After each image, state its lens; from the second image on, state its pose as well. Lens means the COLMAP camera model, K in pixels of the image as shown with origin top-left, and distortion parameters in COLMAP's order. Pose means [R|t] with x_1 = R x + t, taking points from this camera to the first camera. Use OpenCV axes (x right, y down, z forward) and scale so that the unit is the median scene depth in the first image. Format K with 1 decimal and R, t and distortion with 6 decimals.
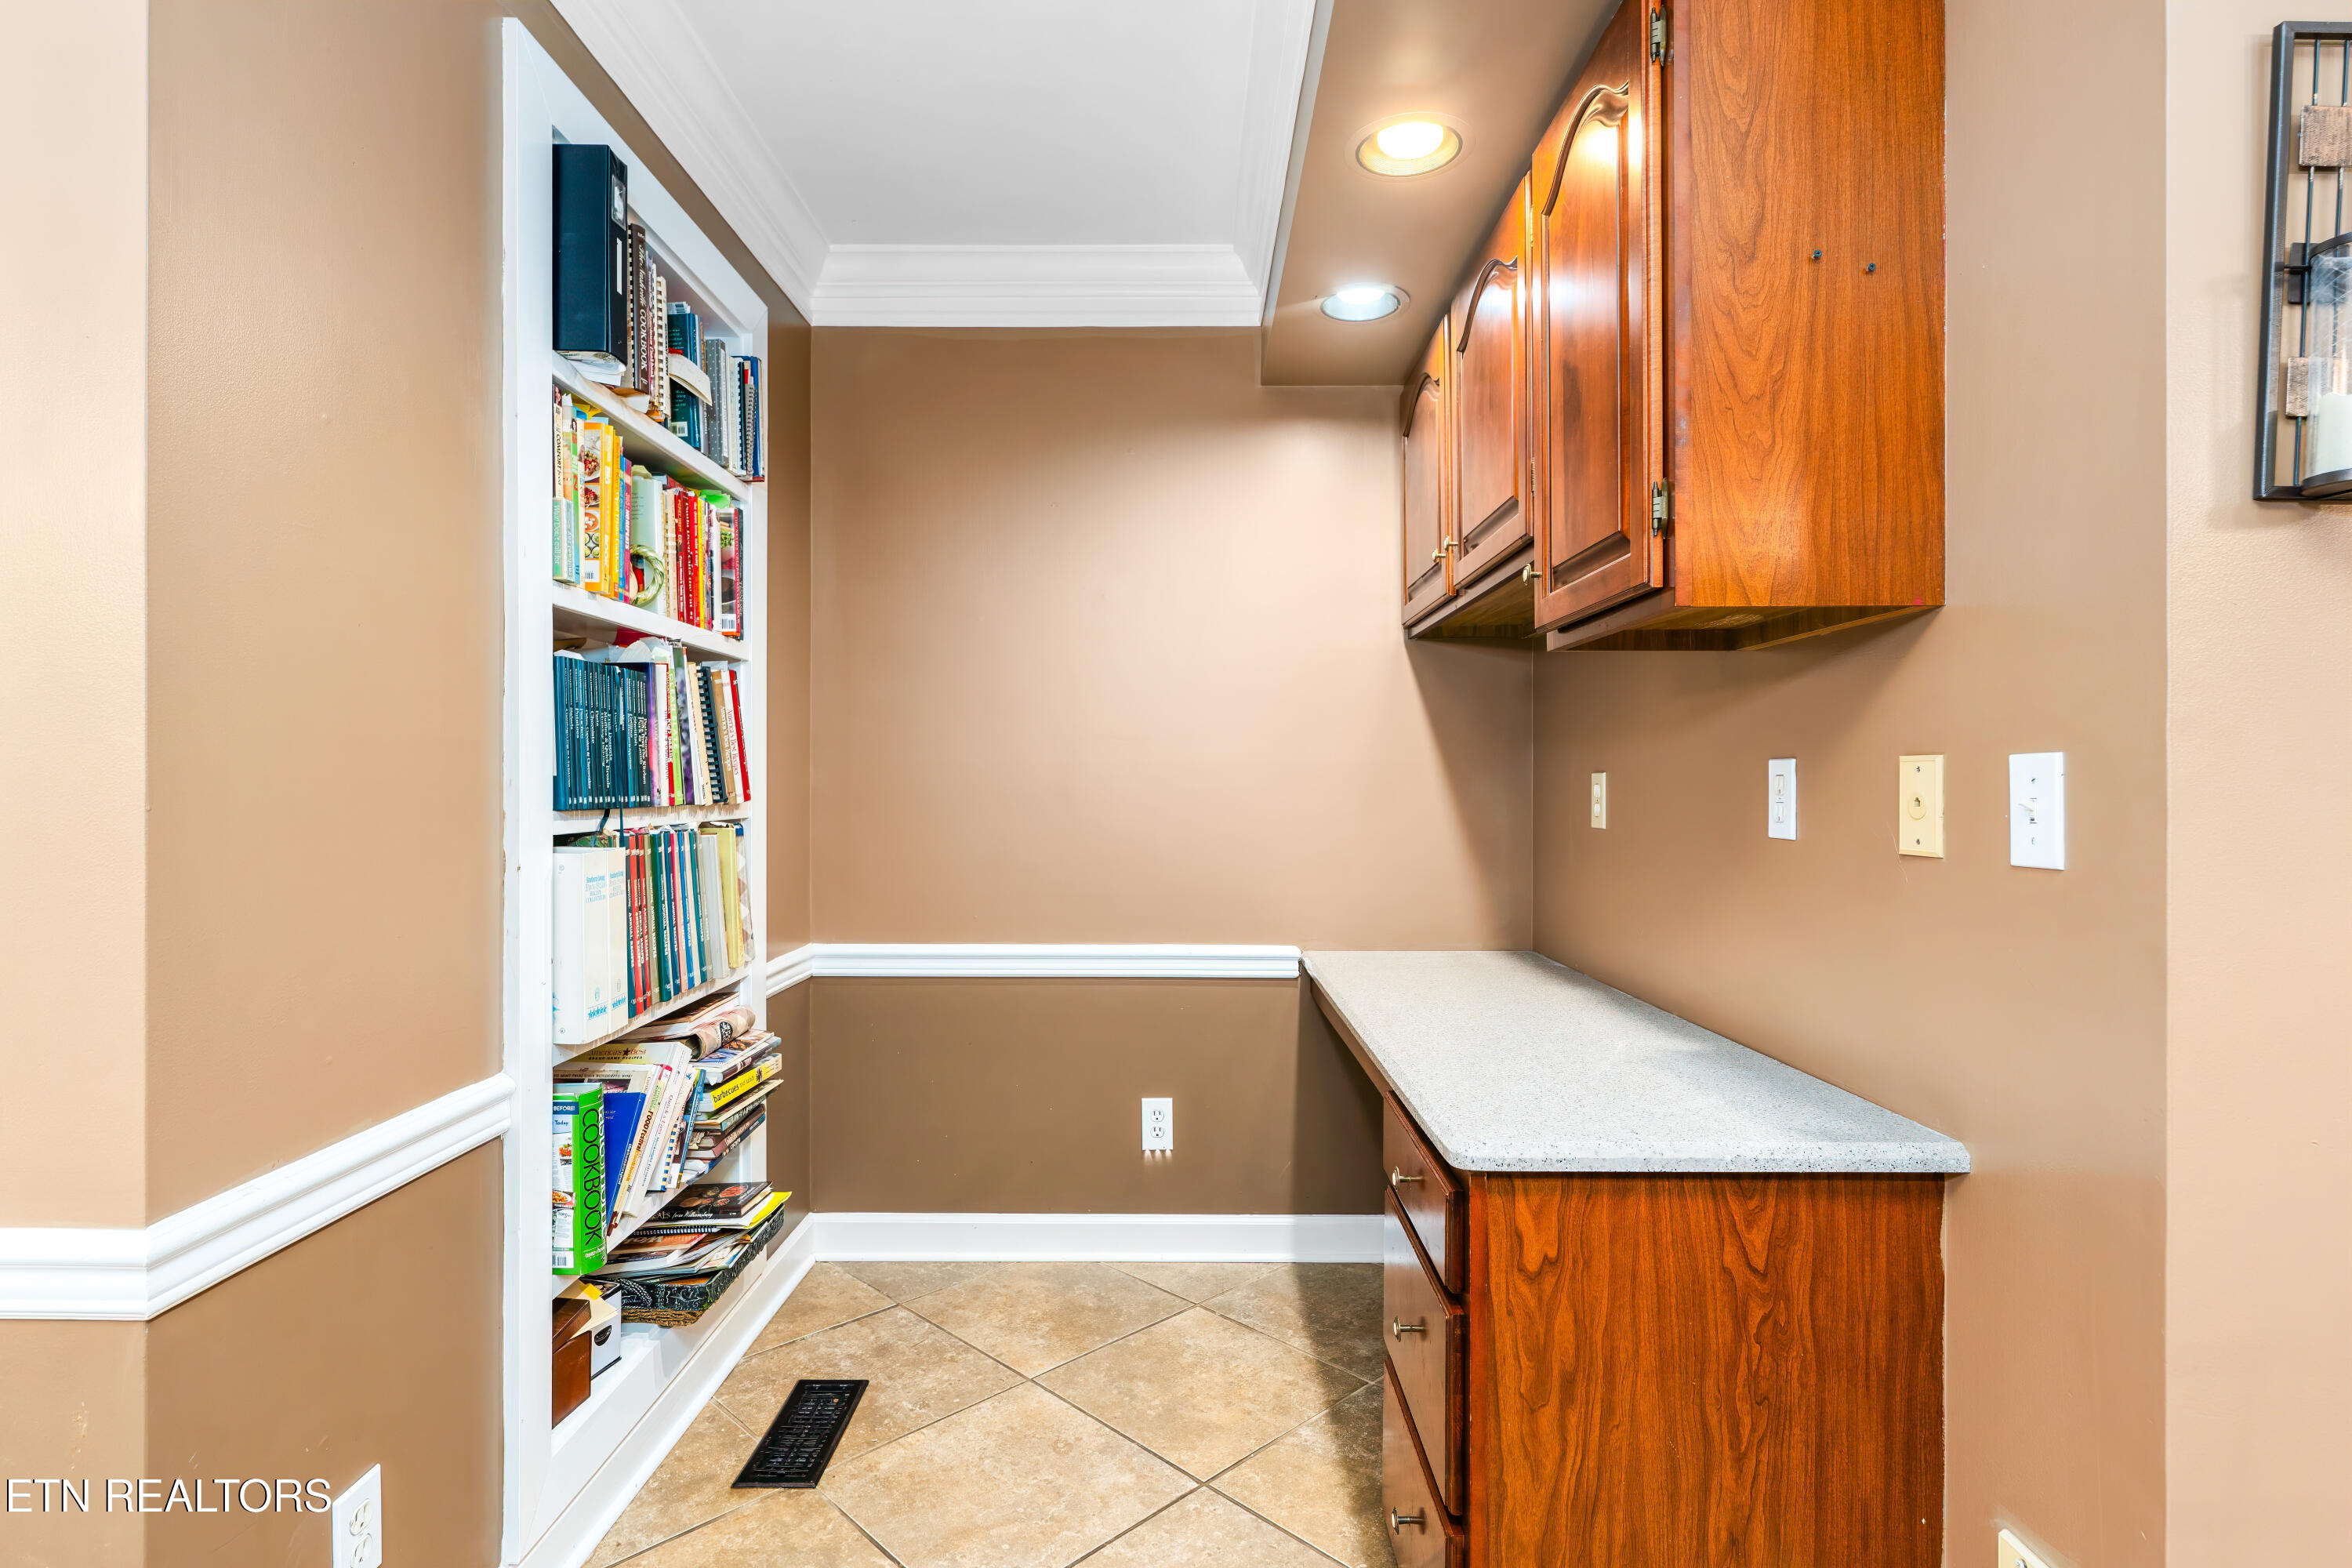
lens RADIAL K [[1160.9, 0, 1169.7], [0, 1160.9, 787.0], [0, 0, 1]] dist [-0.001268, -0.000039]
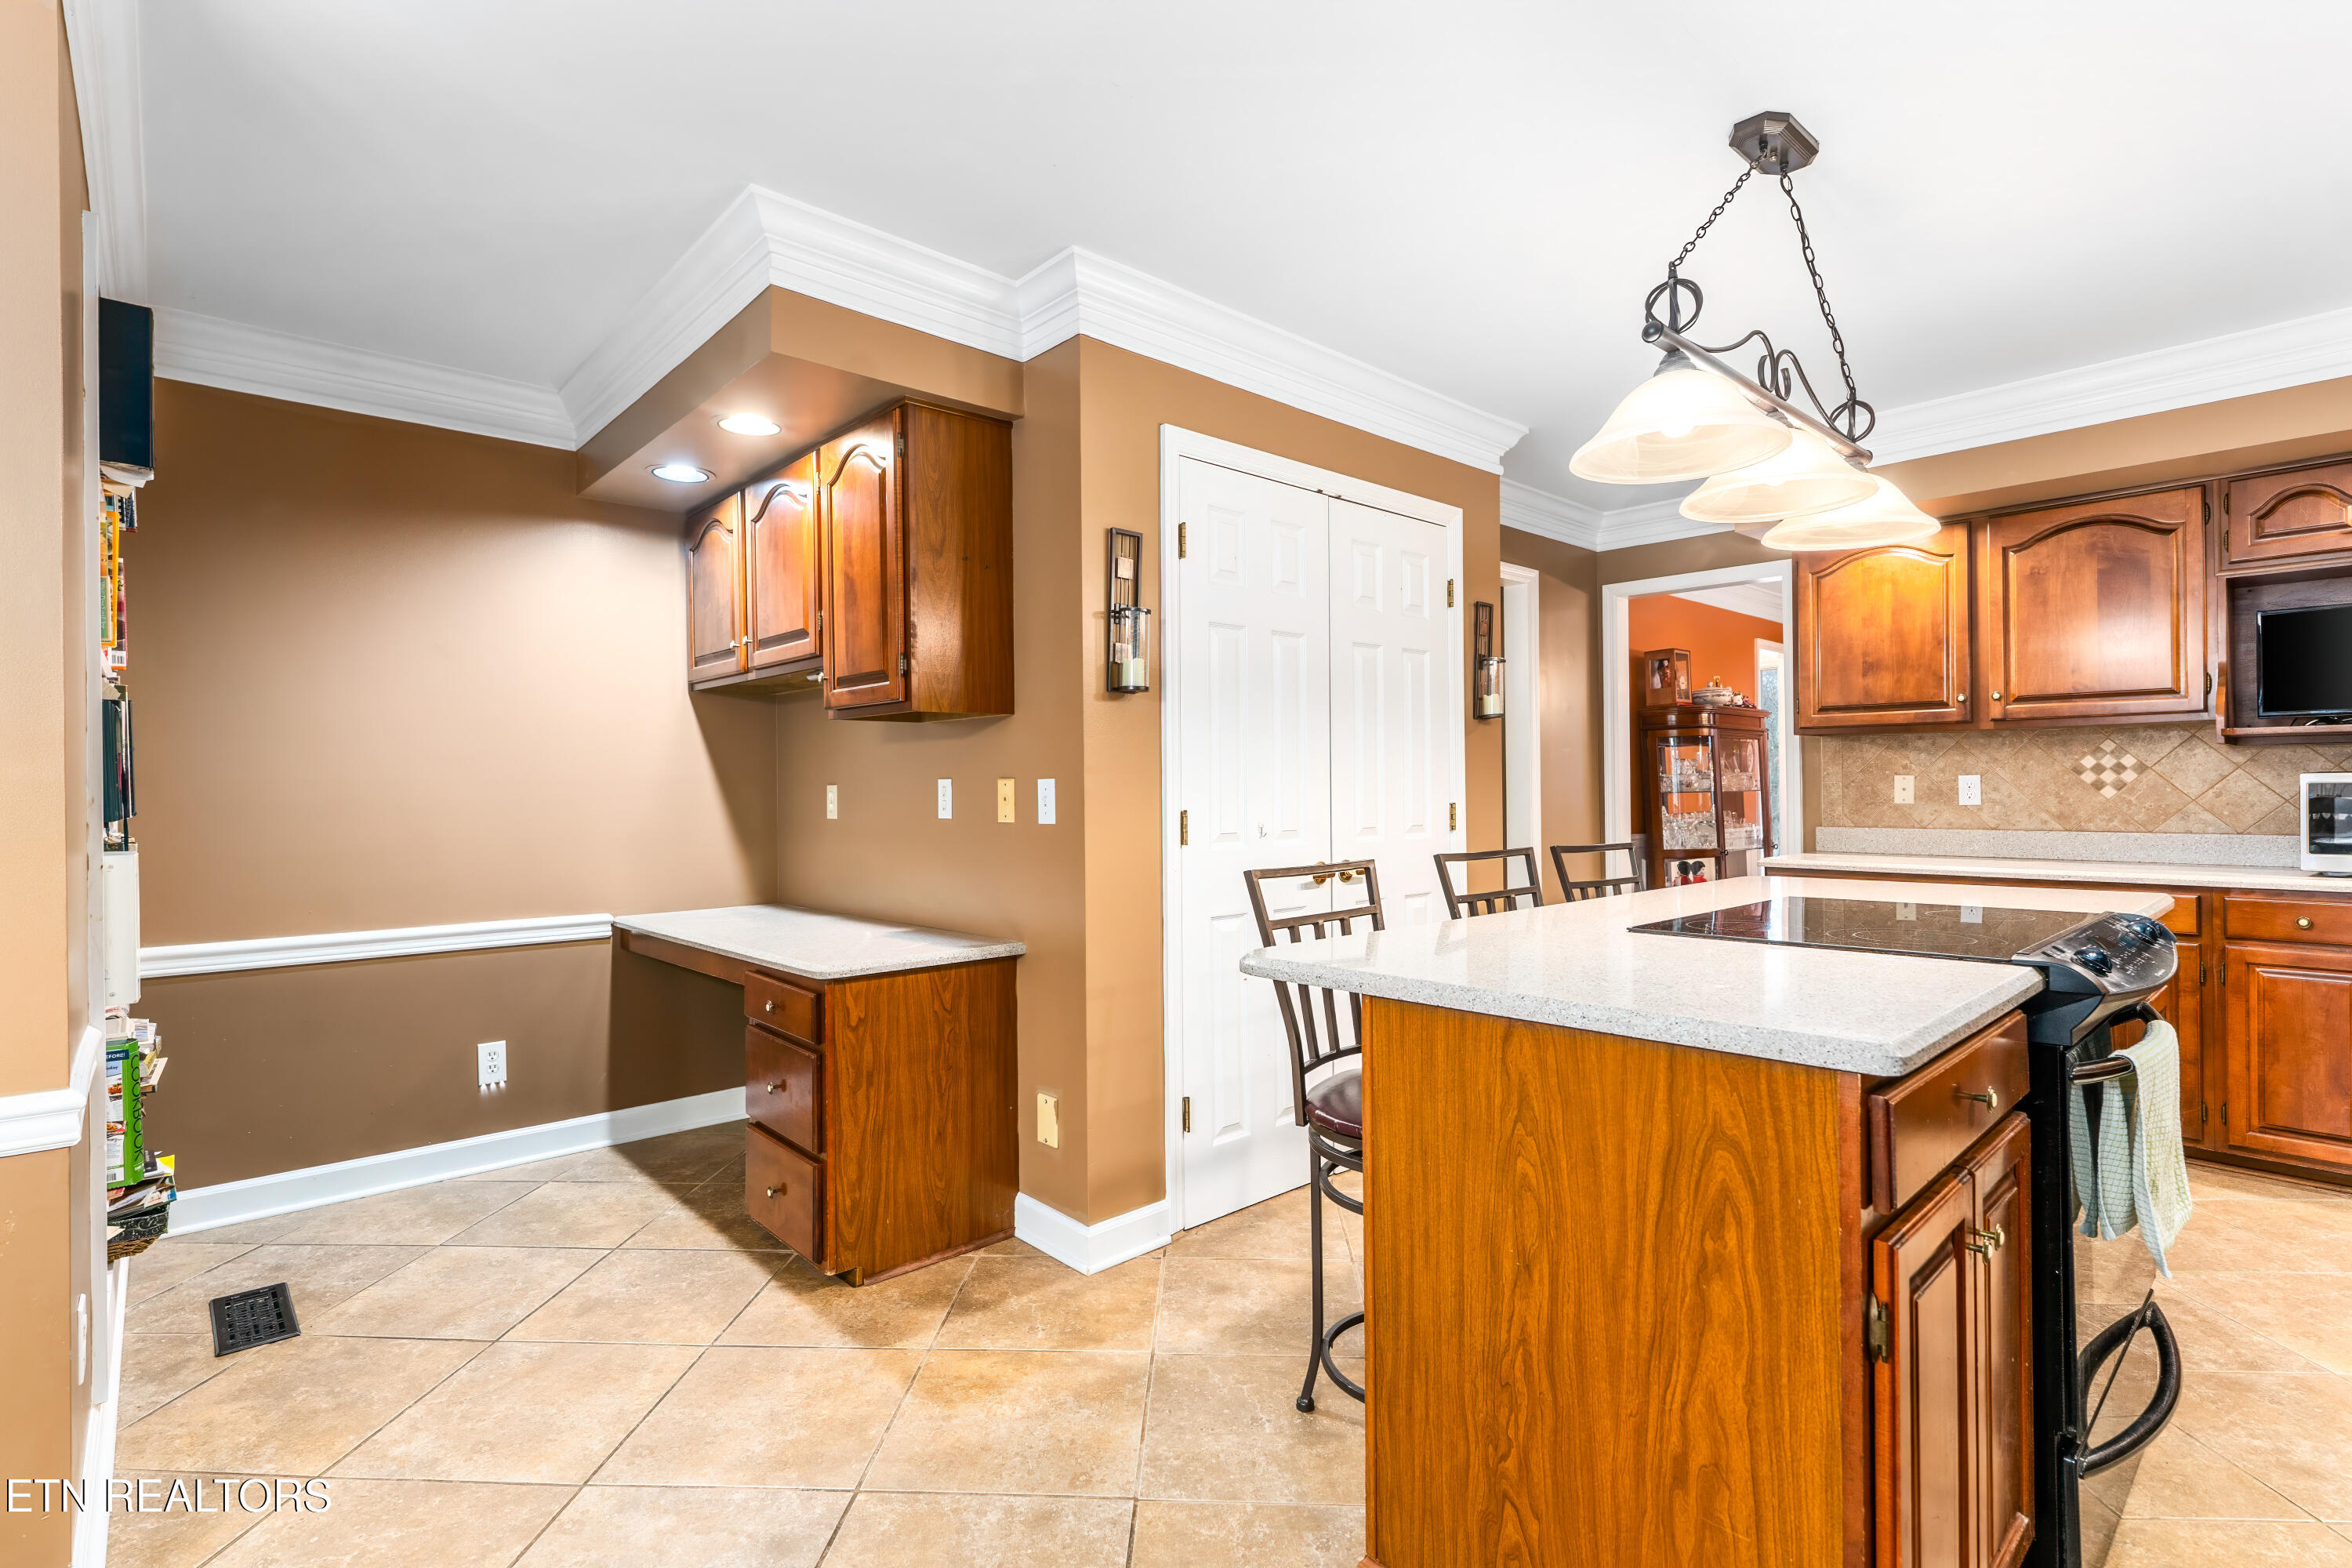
lens RADIAL K [[1107.7, 0, 1176.0], [0, 1107.7, 784.0], [0, 0, 1]] dist [-0.000246, -0.000114]
pose [[0.729406, -0.005205, 0.684061, -0.503037], [0.010211, 0.999942, -0.003280, -0.005730], [-0.684005, 0.009377, 0.729417, -0.688073]]
